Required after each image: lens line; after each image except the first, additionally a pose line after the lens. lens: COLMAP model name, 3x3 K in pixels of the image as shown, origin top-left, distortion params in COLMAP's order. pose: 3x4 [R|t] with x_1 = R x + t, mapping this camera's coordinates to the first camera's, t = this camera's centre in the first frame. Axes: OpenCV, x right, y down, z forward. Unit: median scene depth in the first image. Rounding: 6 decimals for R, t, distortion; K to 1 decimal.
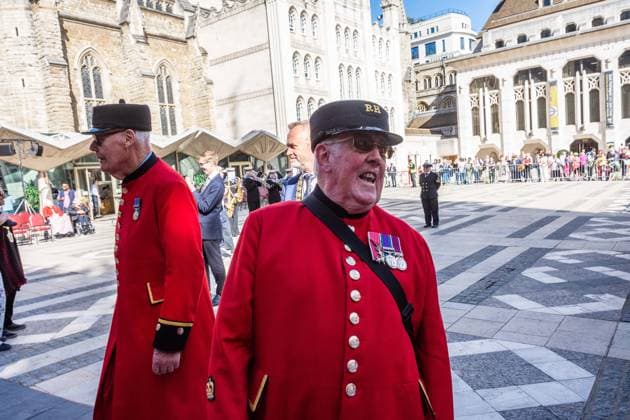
lens RADIAL K [[471.8, 0, 310.0], [0, 471.8, 211.8], [0, 0, 1]] dist [0.010990, -0.008284]
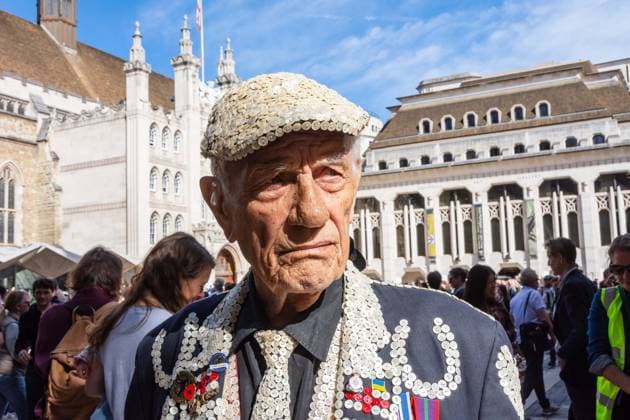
lens RADIAL K [[657.6, 0, 309.6], [0, 657.6, 215.5], [0, 0, 1]] dist [-0.012685, 0.000000]
pose [[0.984039, 0.064509, 0.165849, 0.059320], [-0.029990, 0.978769, -0.202760, 0.020631], [-0.175407, 0.194550, 0.965082, -0.301107]]
